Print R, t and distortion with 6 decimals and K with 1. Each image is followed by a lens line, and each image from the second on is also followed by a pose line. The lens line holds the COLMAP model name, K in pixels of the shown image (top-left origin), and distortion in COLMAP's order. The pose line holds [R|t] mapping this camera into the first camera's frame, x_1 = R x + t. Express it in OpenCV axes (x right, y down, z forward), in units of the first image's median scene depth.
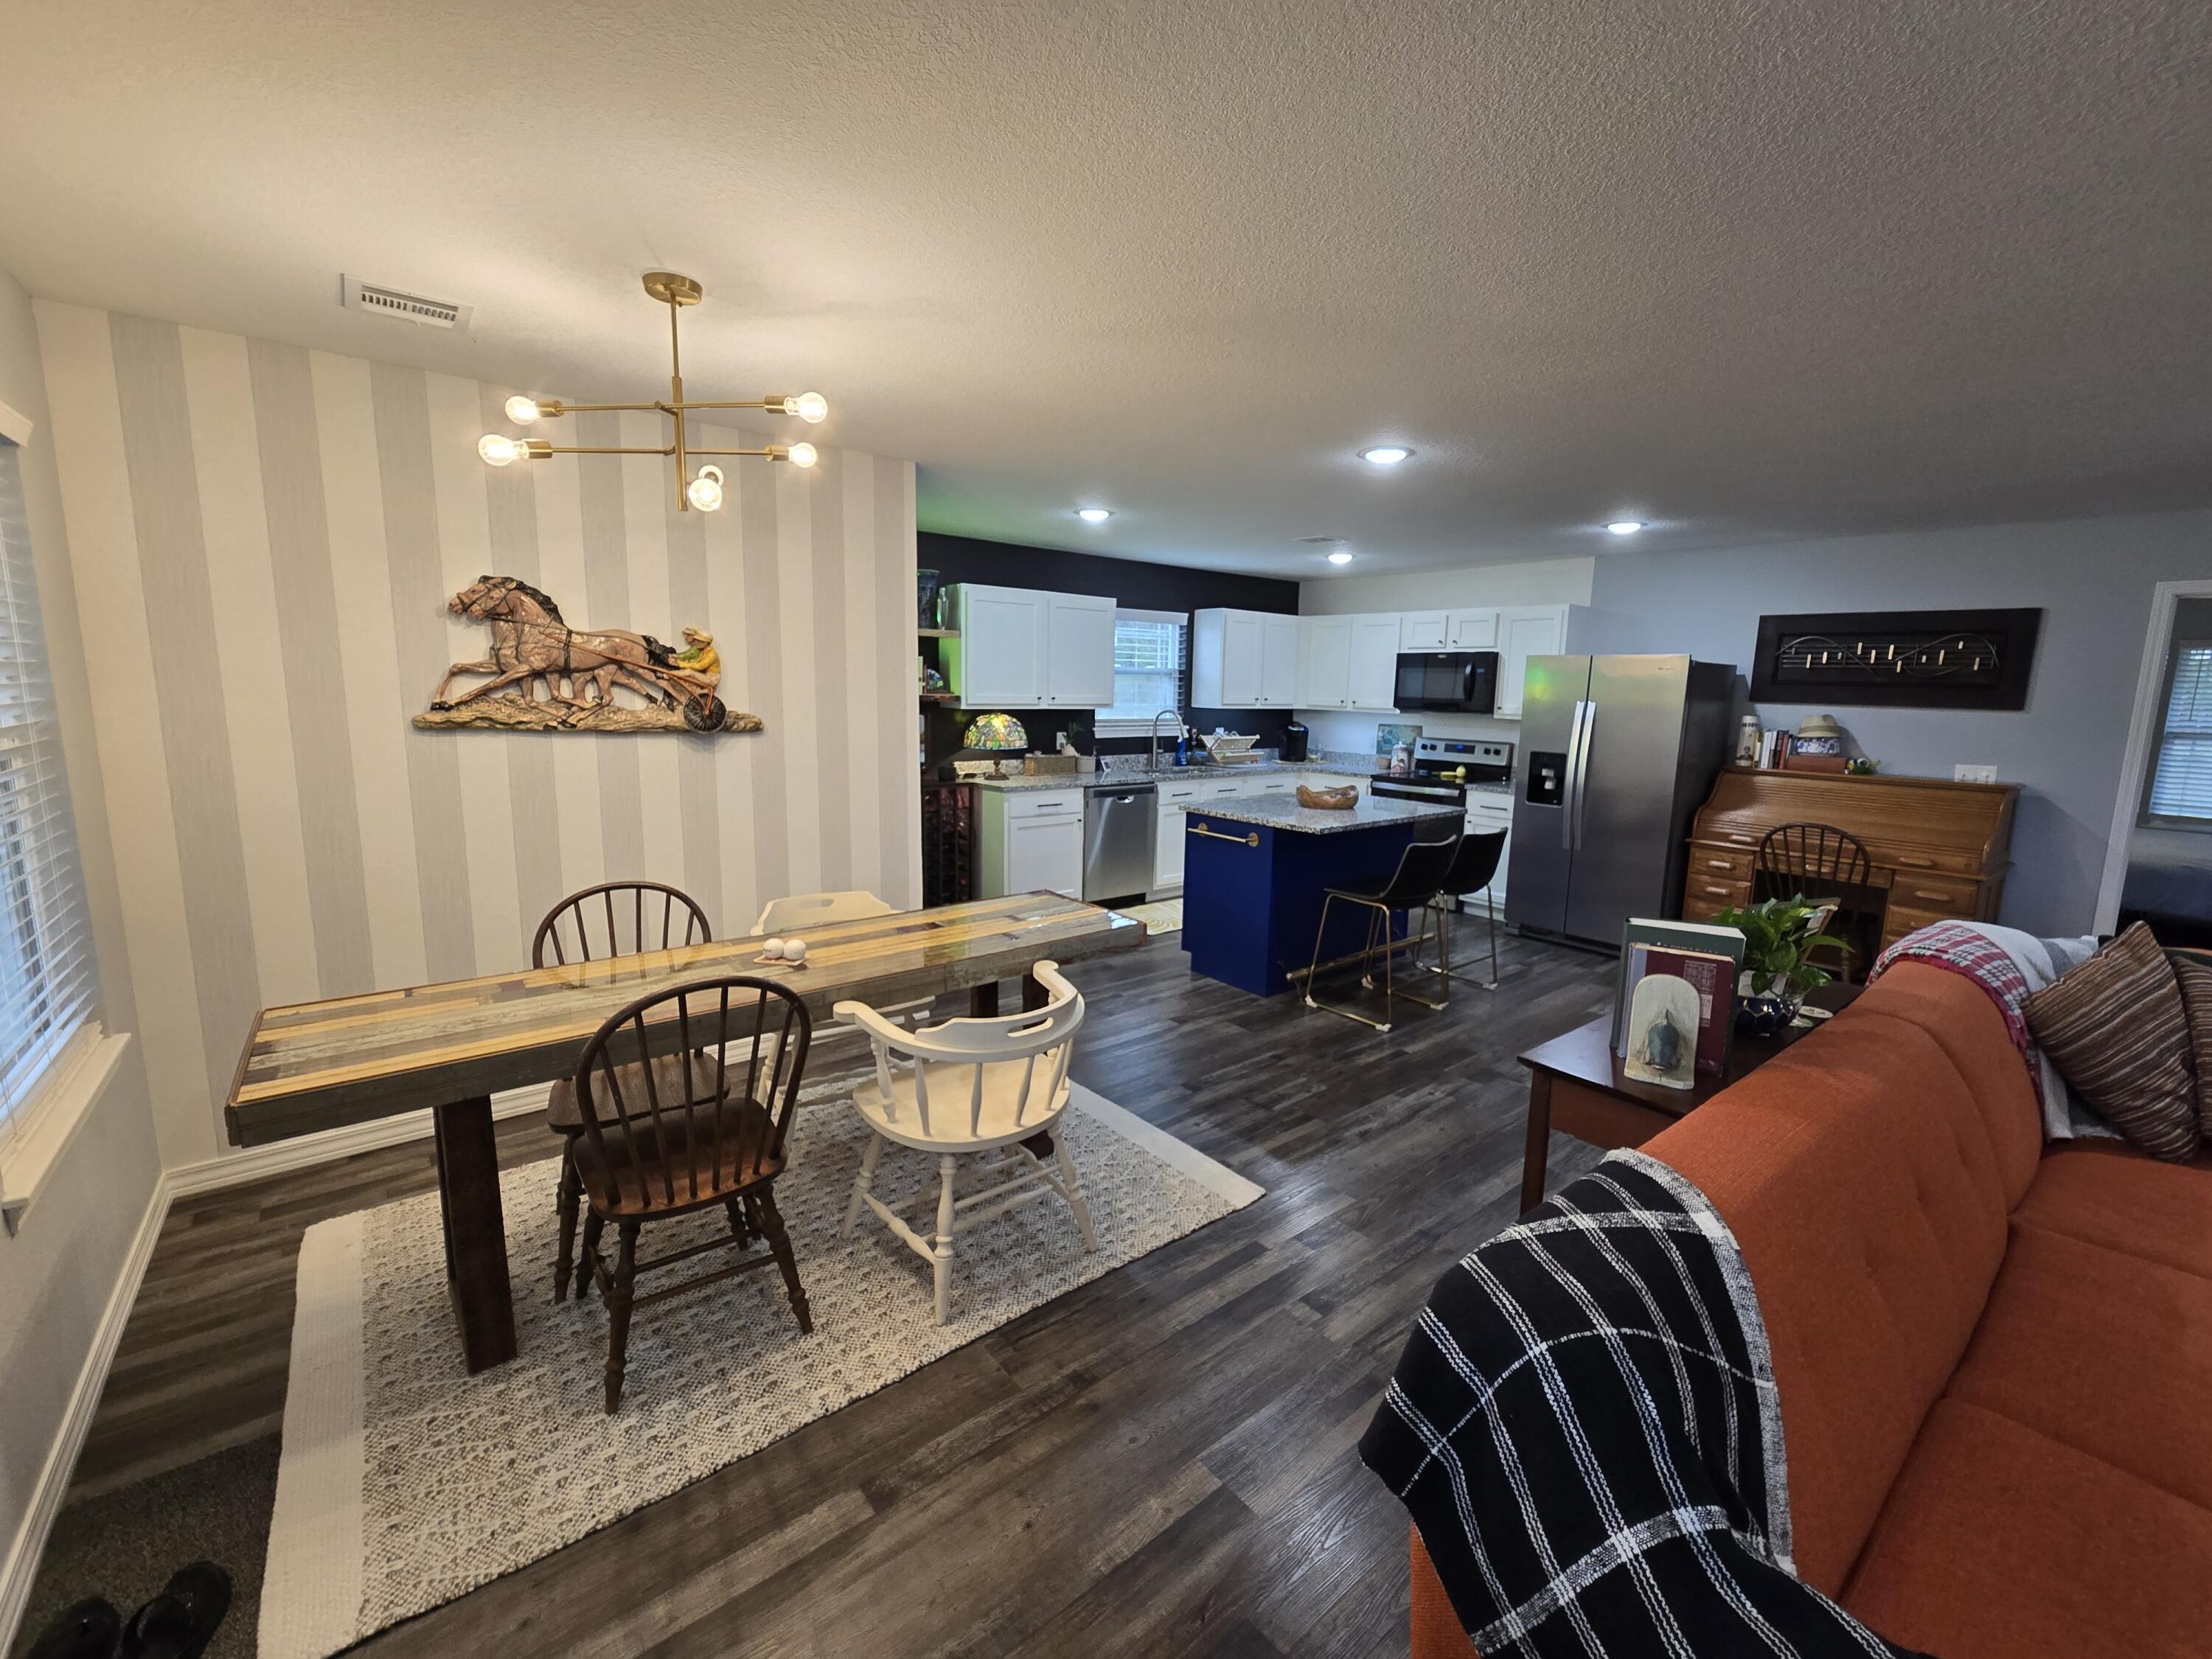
lens RADIAL K [[933.2, 0, 1106.0], [0, 933.2, 829.5], [0, 0, 1]] dist [-0.002104, 0.000087]
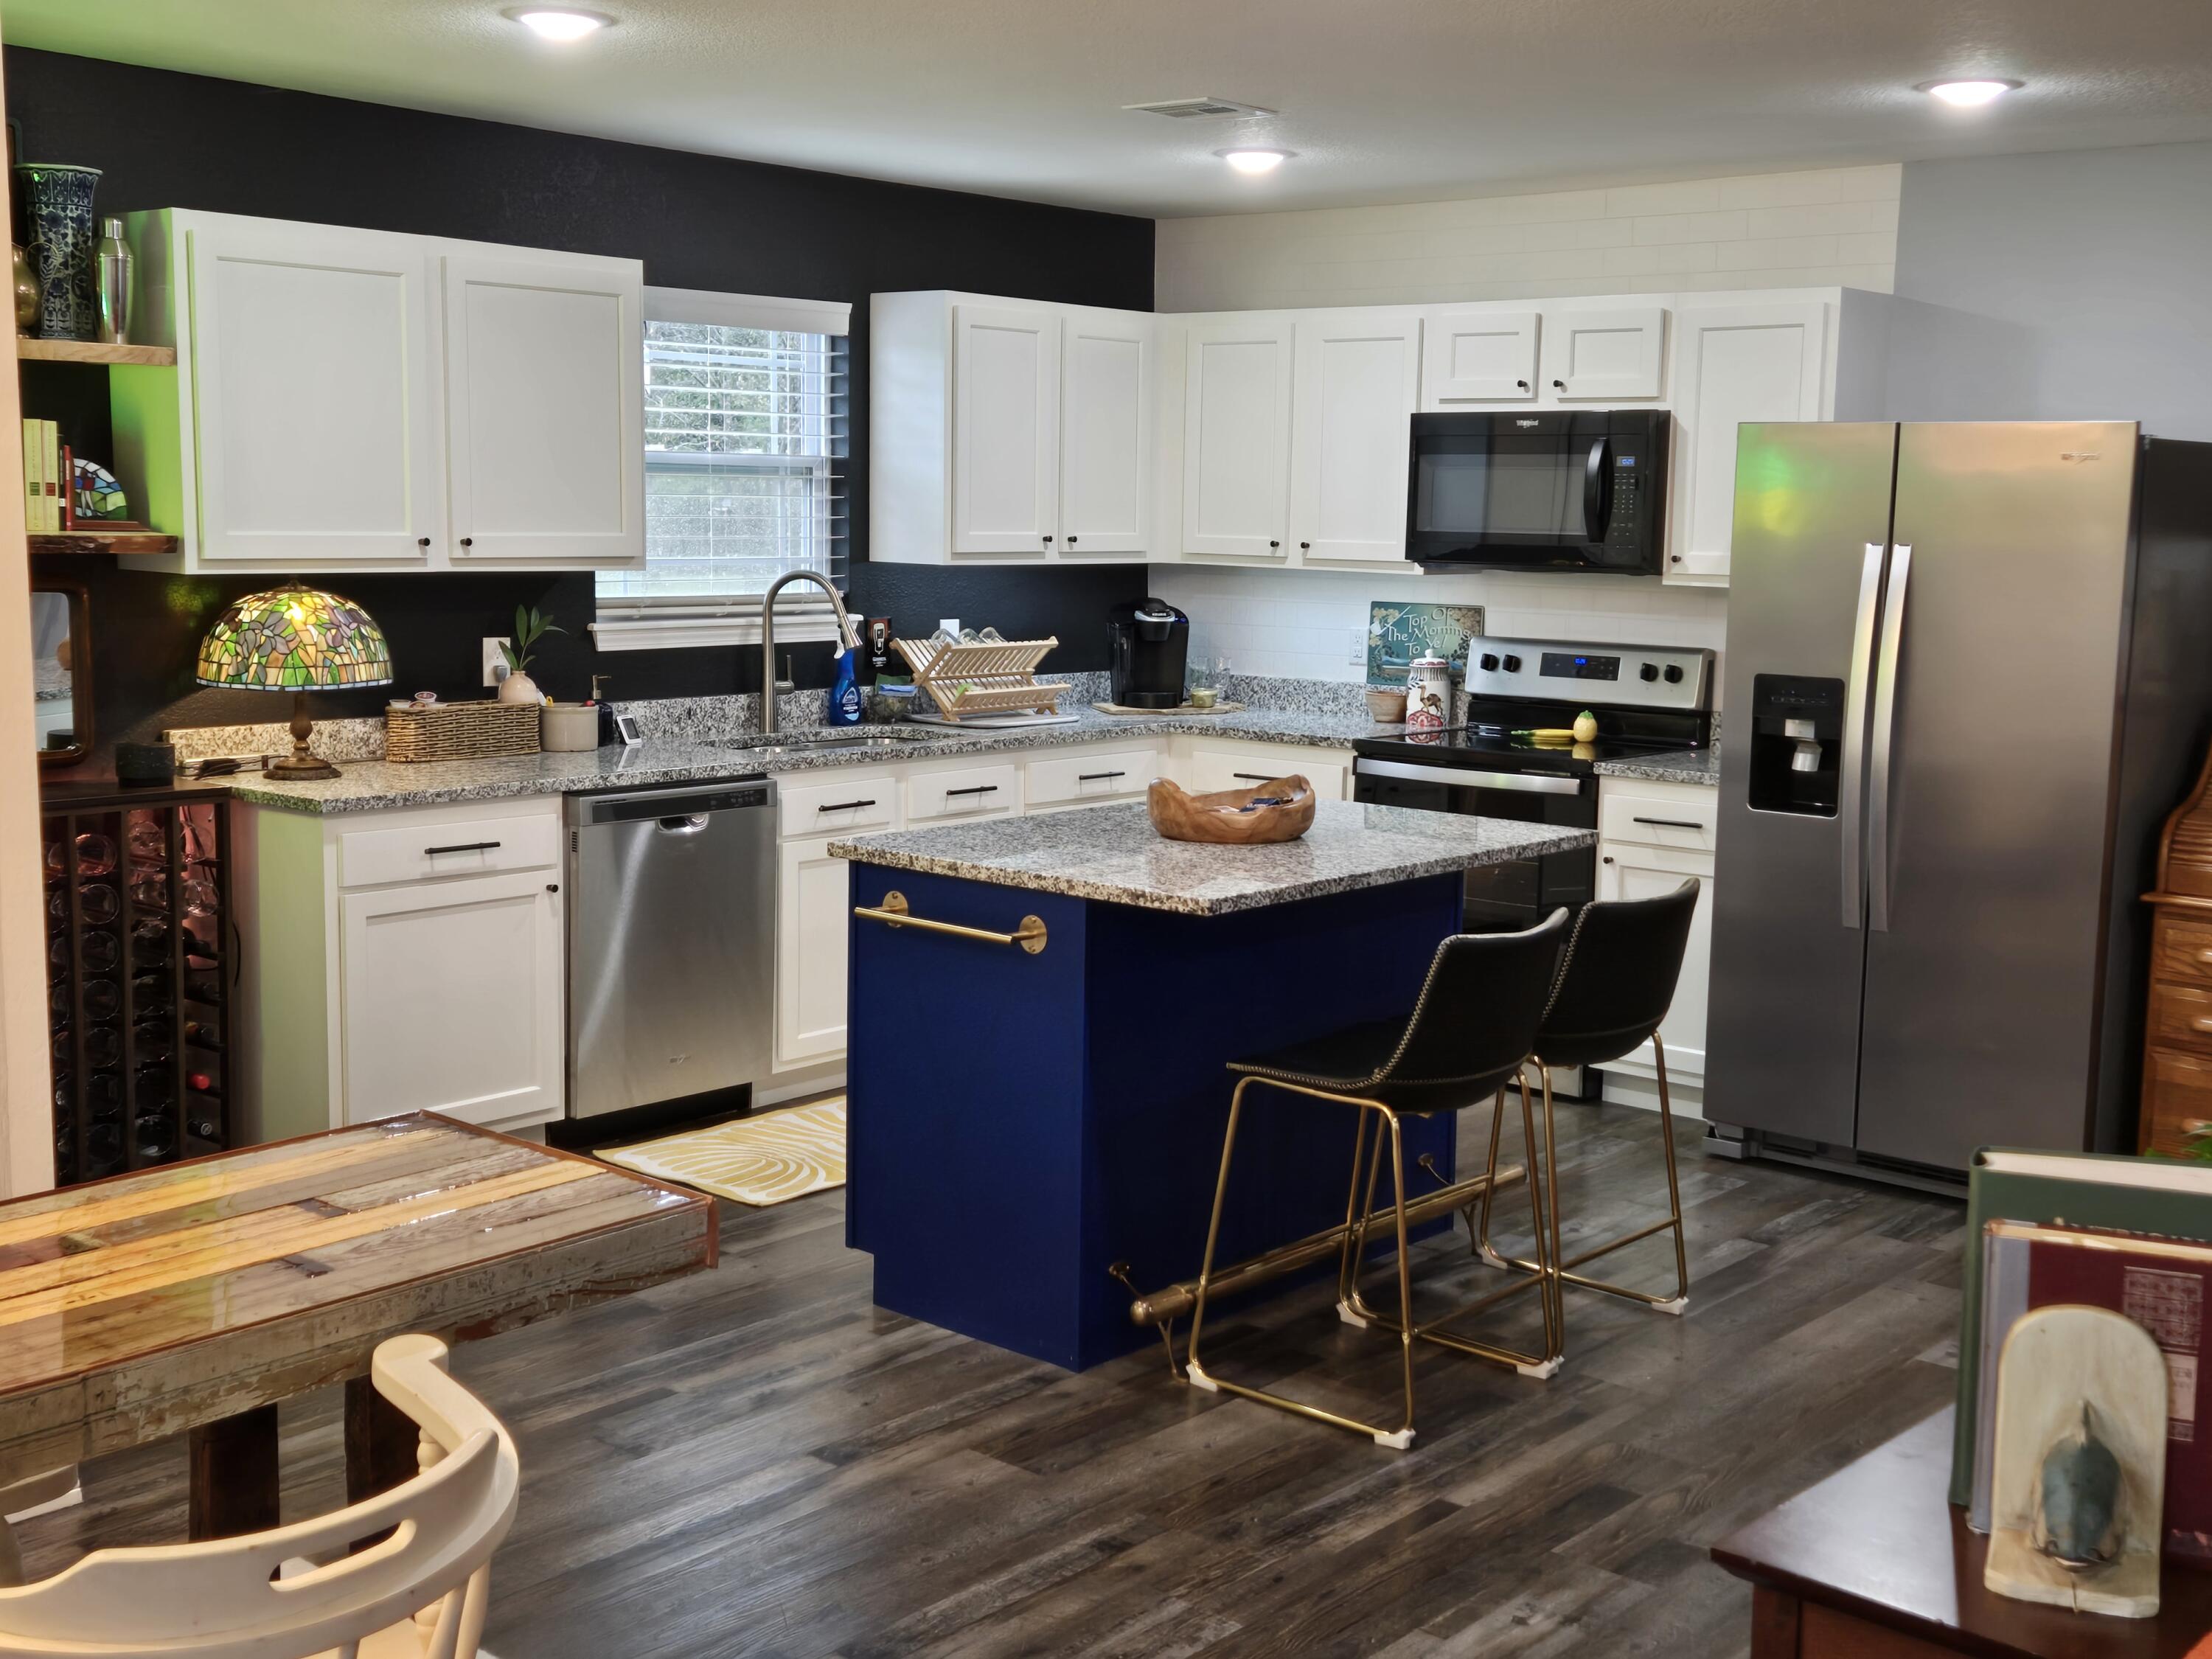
lens RADIAL K [[2553.2, 0, 1106.0], [0, 2553.2, 829.5], [0, 0, 1]] dist [0.092605, -0.091364]
pose [[0.985163, -0.025418, 0.169729, 0.015402], [0.028885, 0.999421, -0.017983, -0.009692], [-0.169174, 0.022619, 0.985327, 0.013373]]
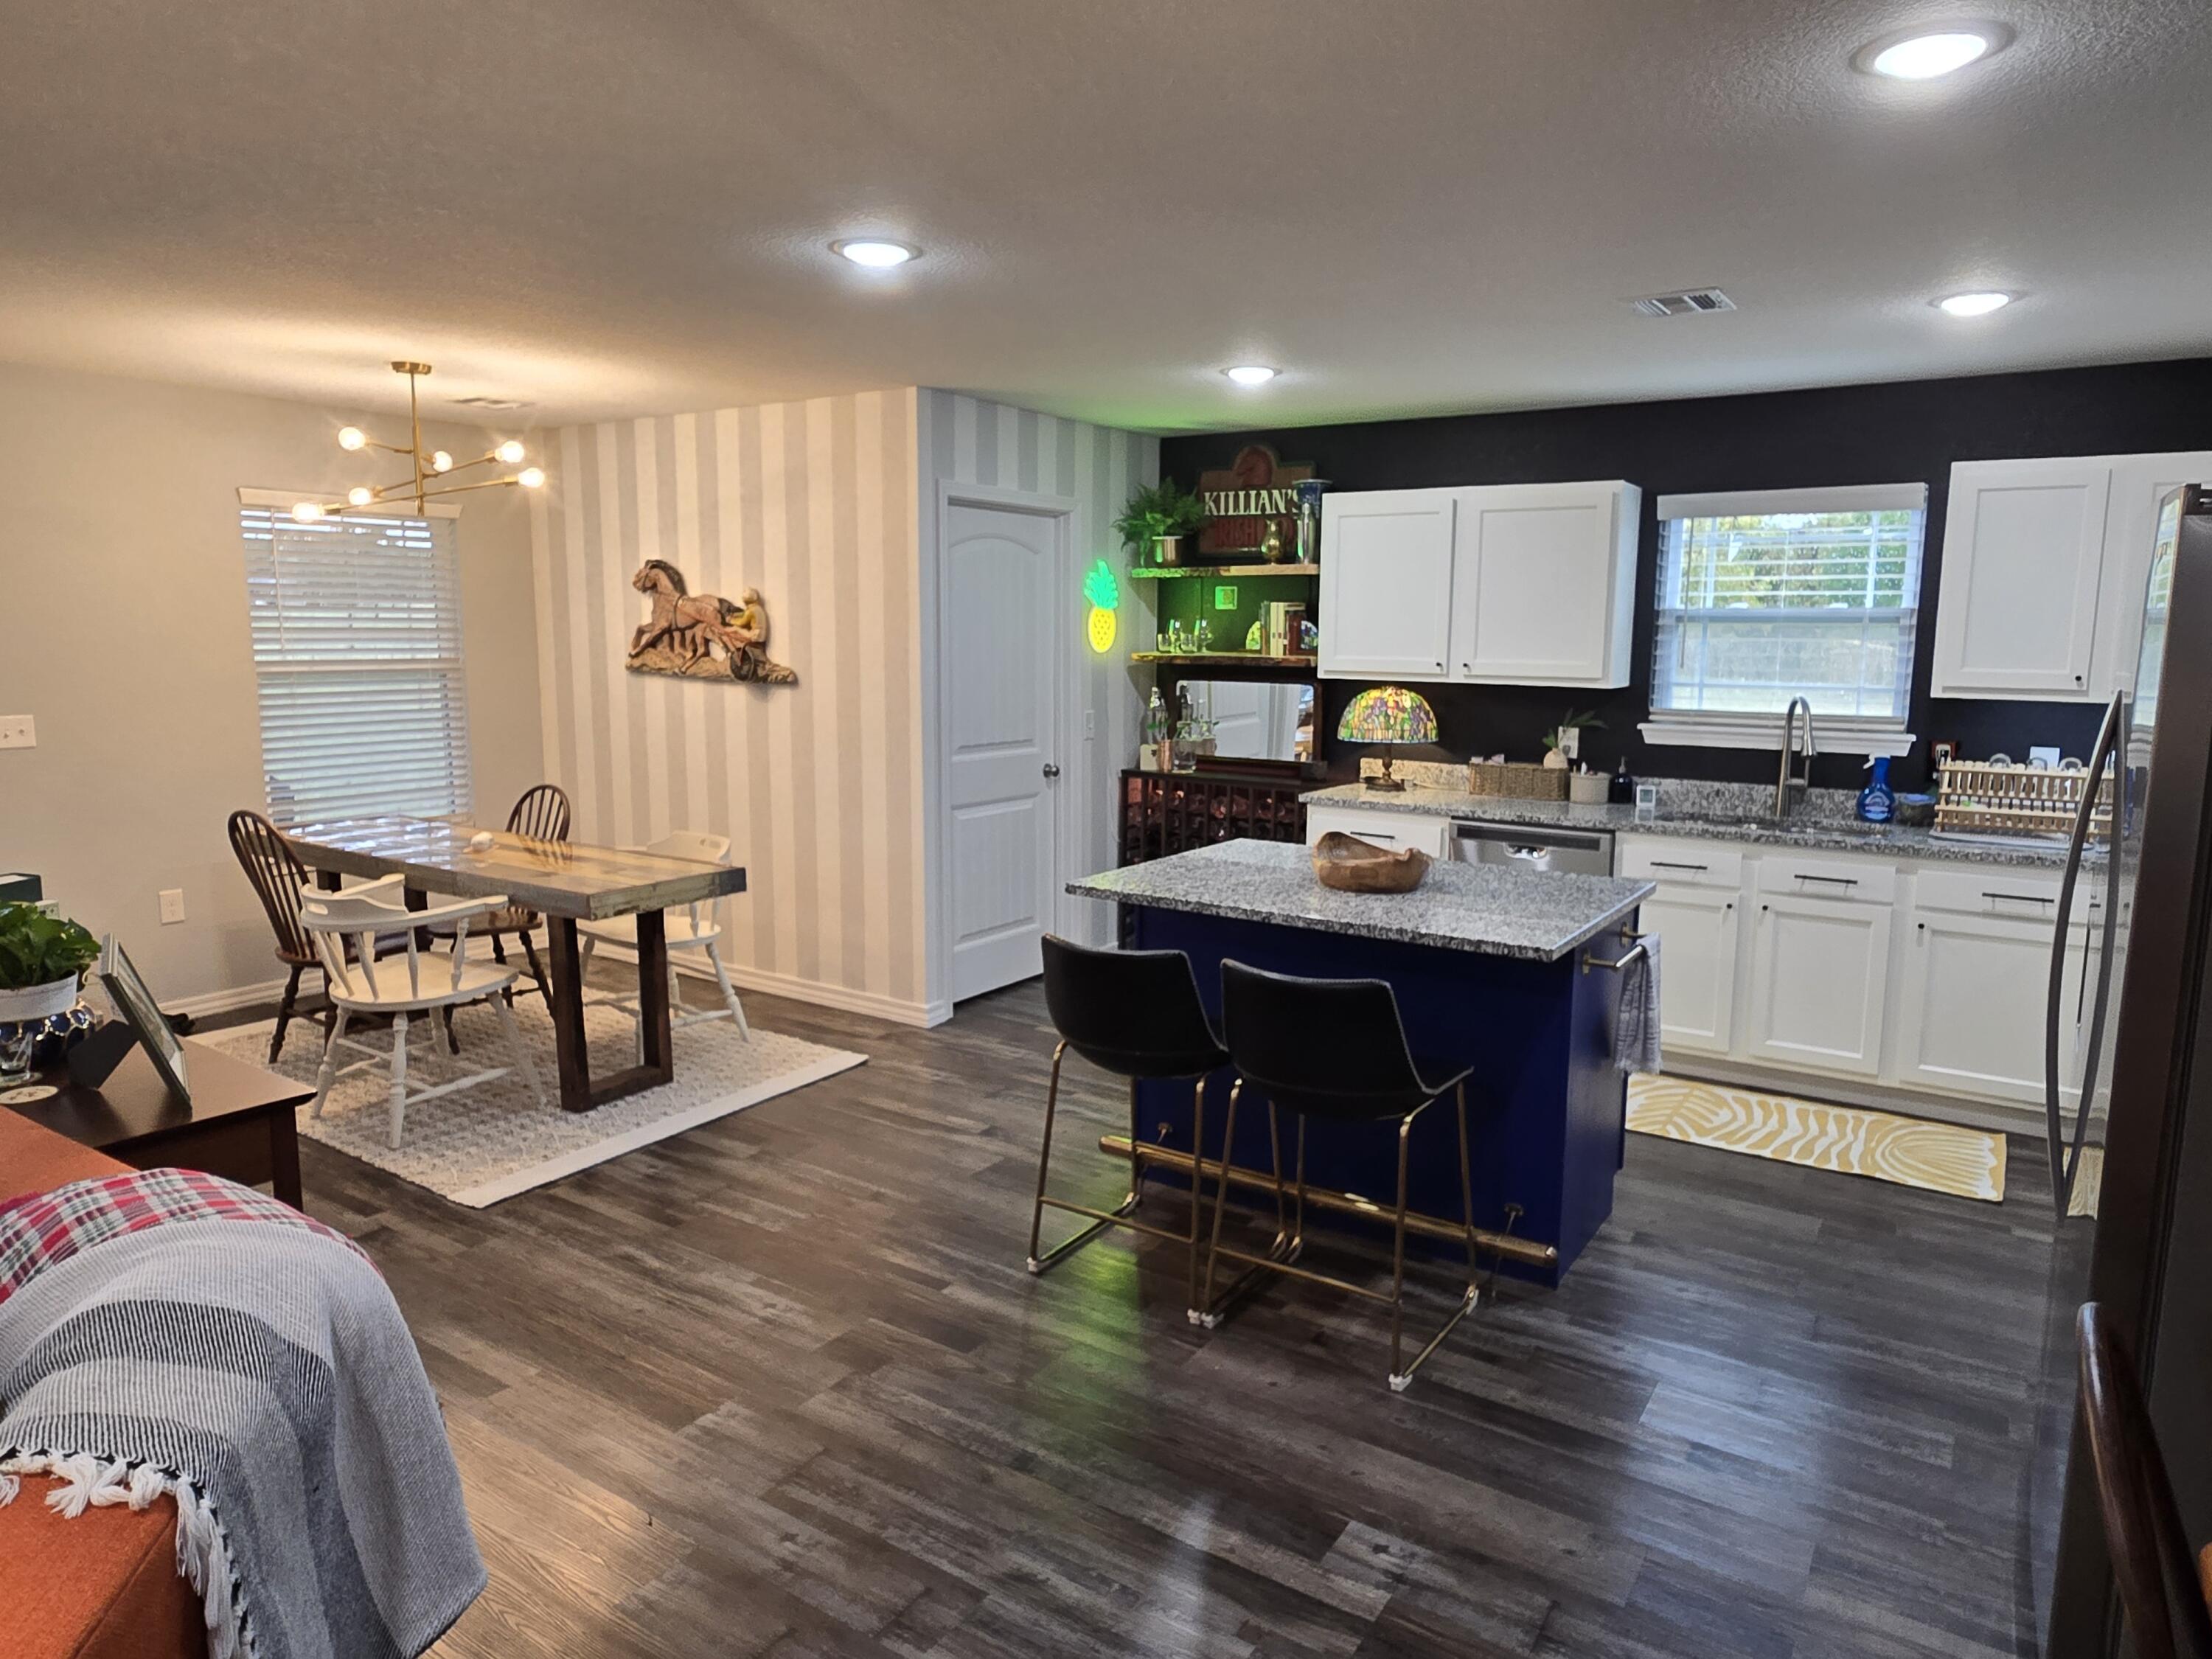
lens RADIAL K [[1385.2, 0, 1101.2], [0, 1385.2, 793.9], [0, 0, 1]] dist [0.017042, 0.000303]
pose [[0.275847, 0.102038, -0.955770, 0.824014], [-0.152010, 0.986467, 0.061443, -0.088184], [0.949106, 0.128338, 0.287625, 0.601029]]
